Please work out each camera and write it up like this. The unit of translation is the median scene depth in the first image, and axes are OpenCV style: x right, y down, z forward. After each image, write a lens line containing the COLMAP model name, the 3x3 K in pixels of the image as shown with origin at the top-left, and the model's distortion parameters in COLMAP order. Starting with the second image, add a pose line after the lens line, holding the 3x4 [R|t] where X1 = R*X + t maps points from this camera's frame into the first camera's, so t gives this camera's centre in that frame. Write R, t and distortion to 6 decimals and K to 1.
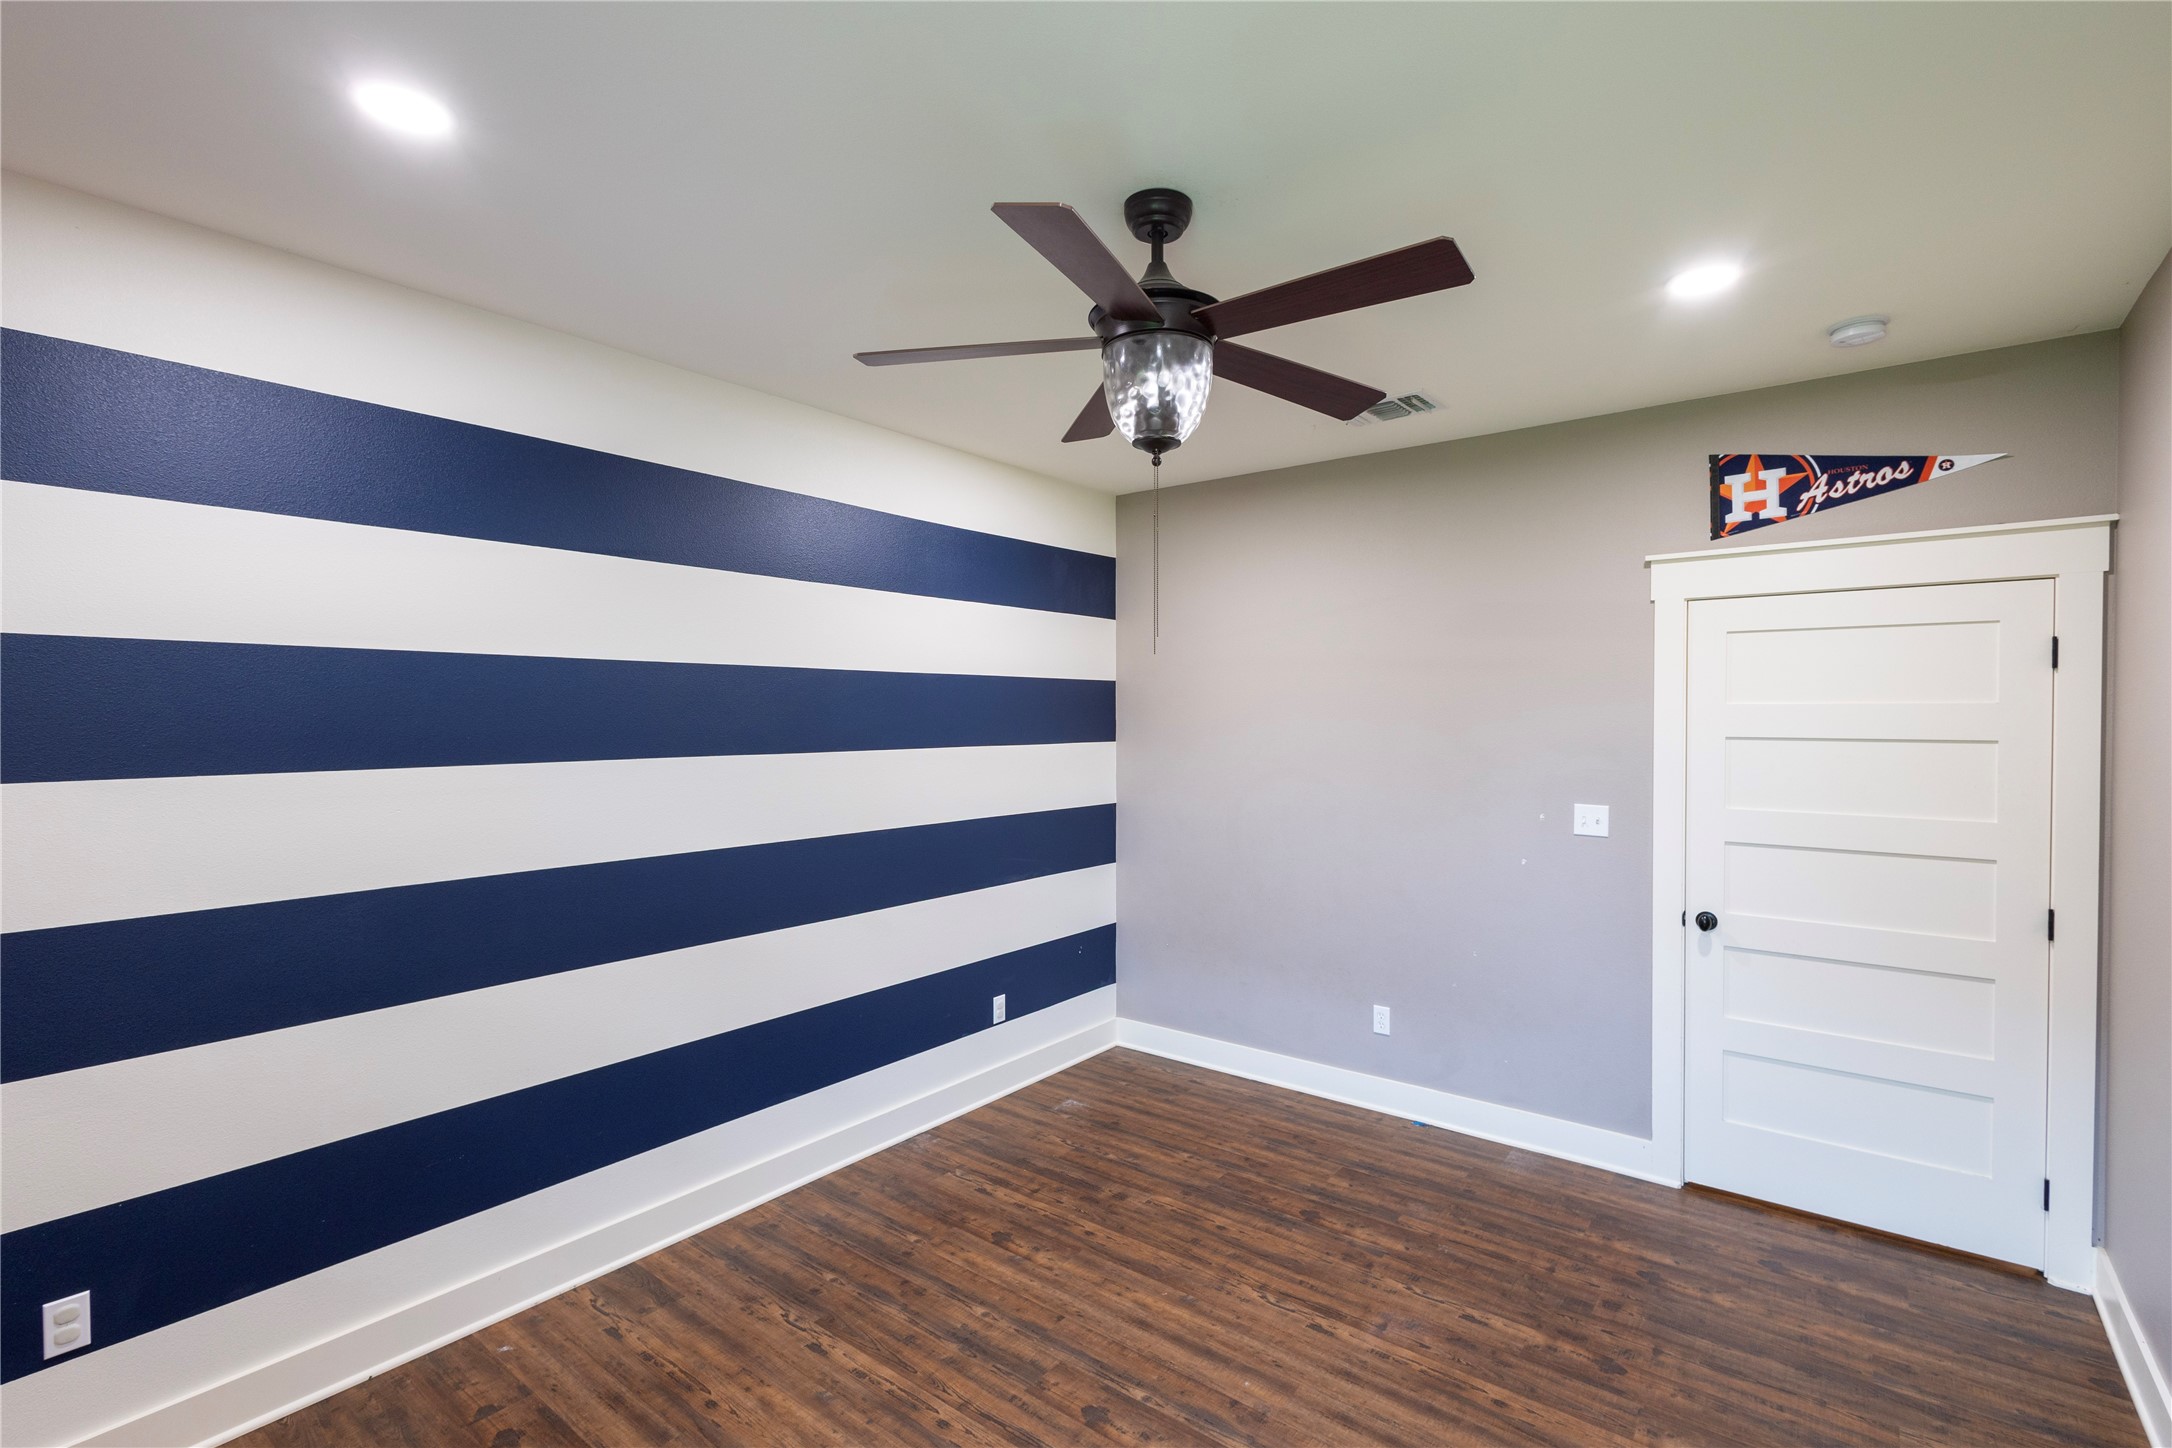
lens RADIAL K [[992.8, 0, 1085.6], [0, 992.8, 720.9], [0, 0, 1]] dist [0.012581, -0.005696]
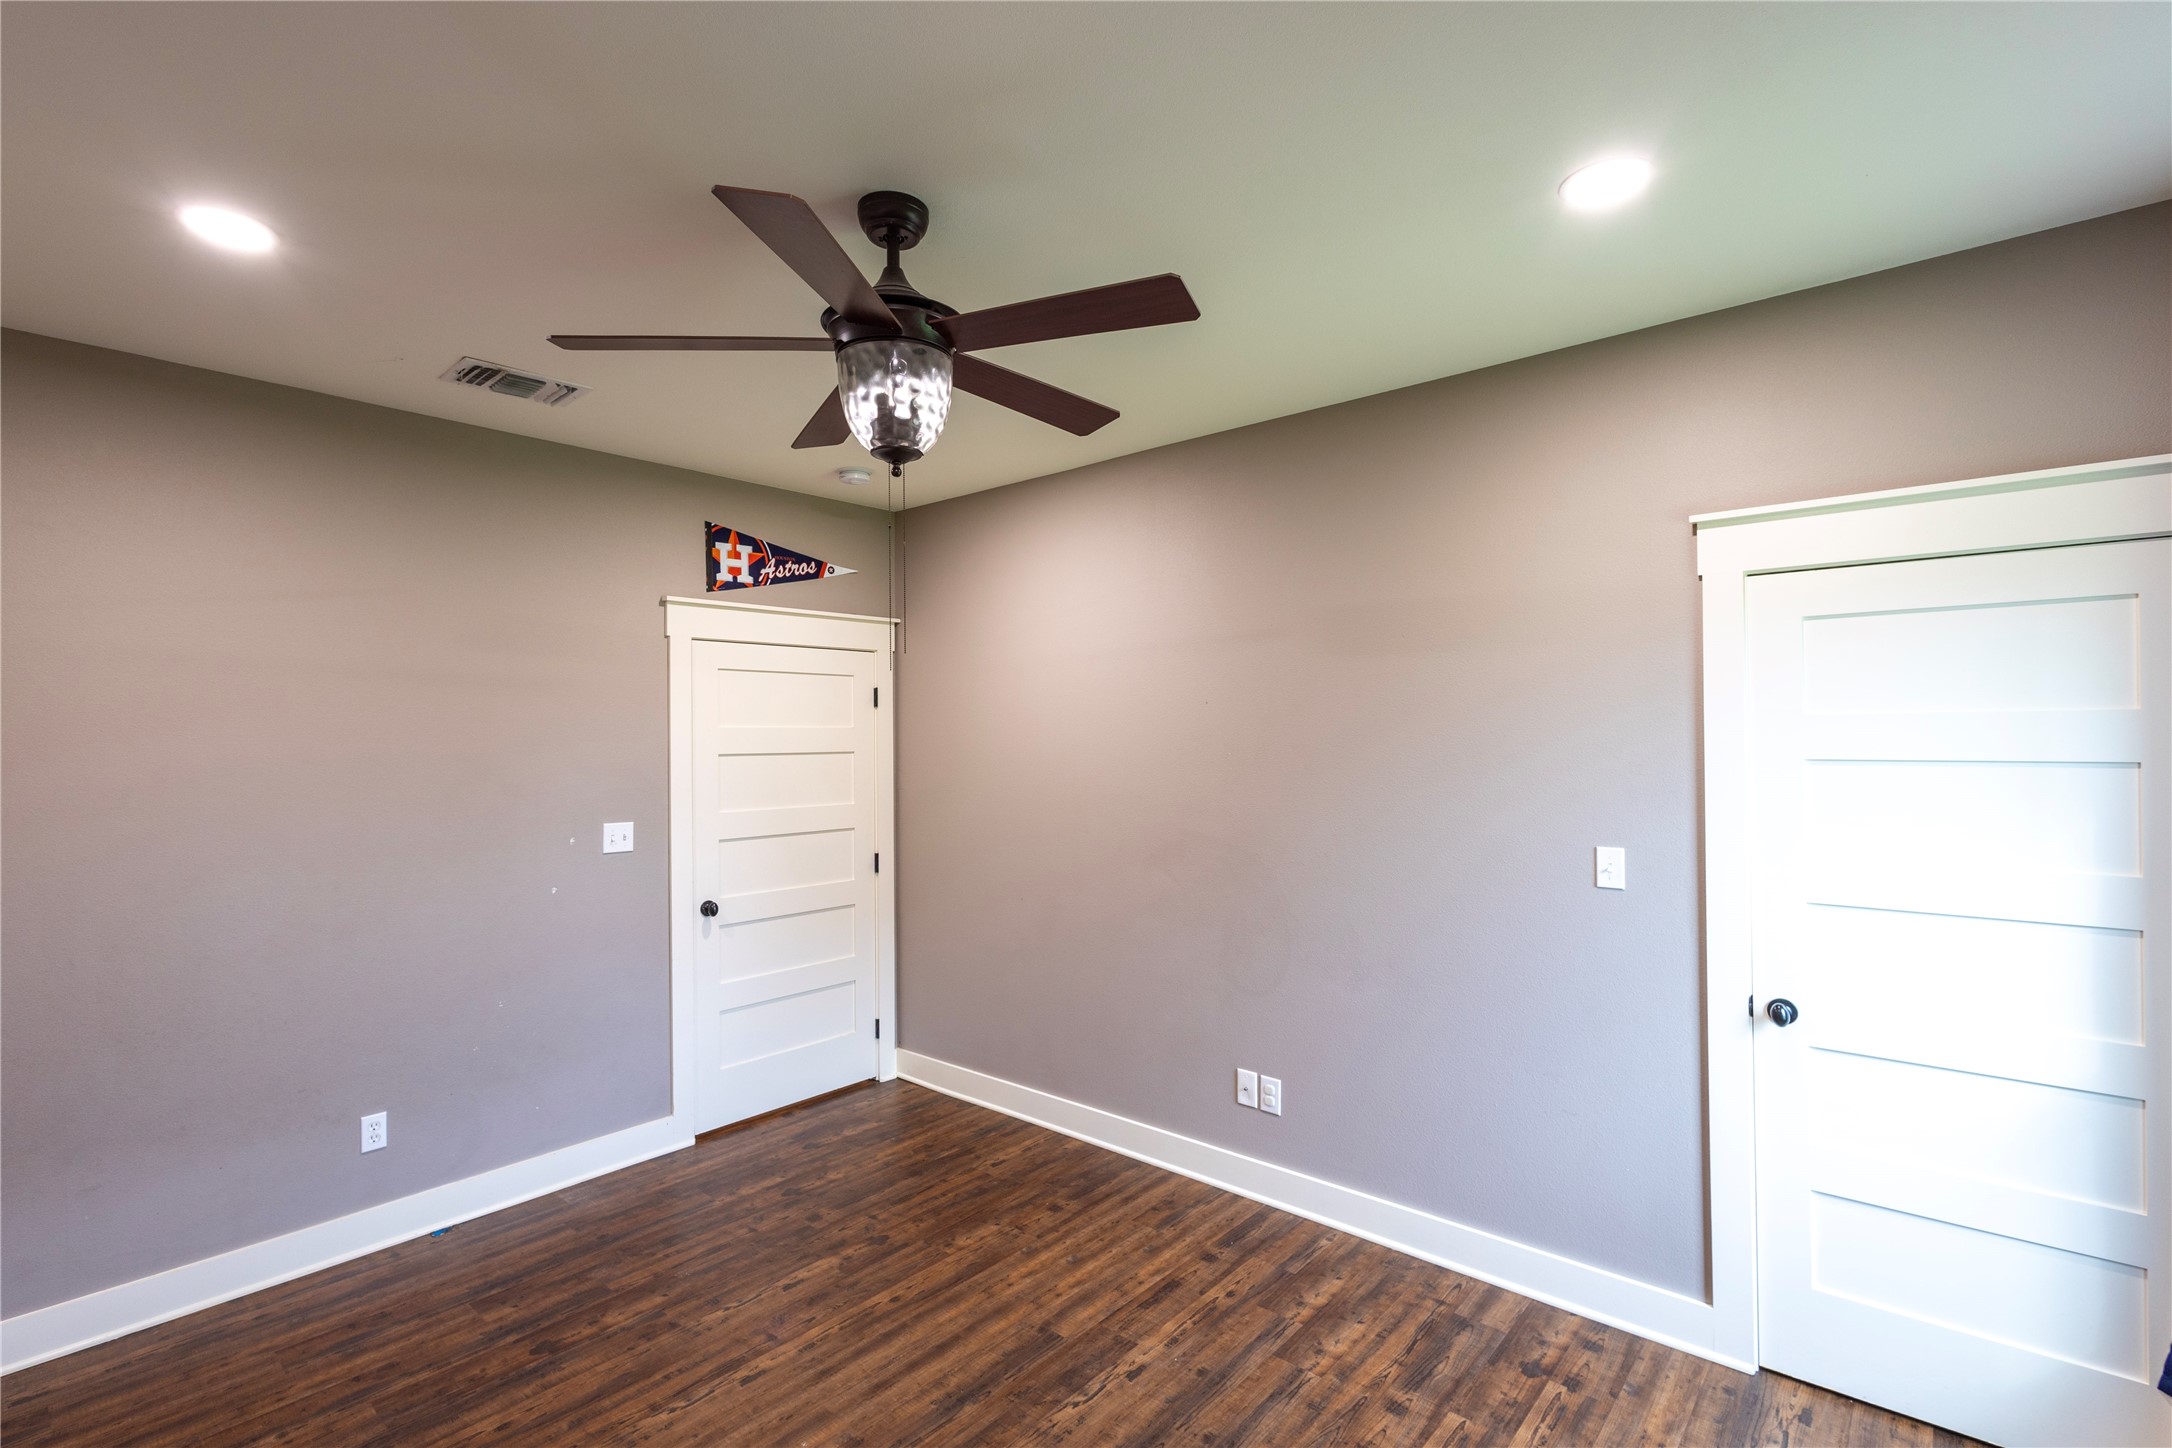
lens RADIAL K [[992.8, 0, 1095.4], [0, 992.8, 721.9], [0, 0, 1]] dist [0.012581, -0.005696]
pose [[0.044428, 0.010462, 0.998958, -0.626851], [0.014164, 0.999838, -0.011101, -0.004115], [-0.998912, 0.014642, 0.044272, 0.542381]]
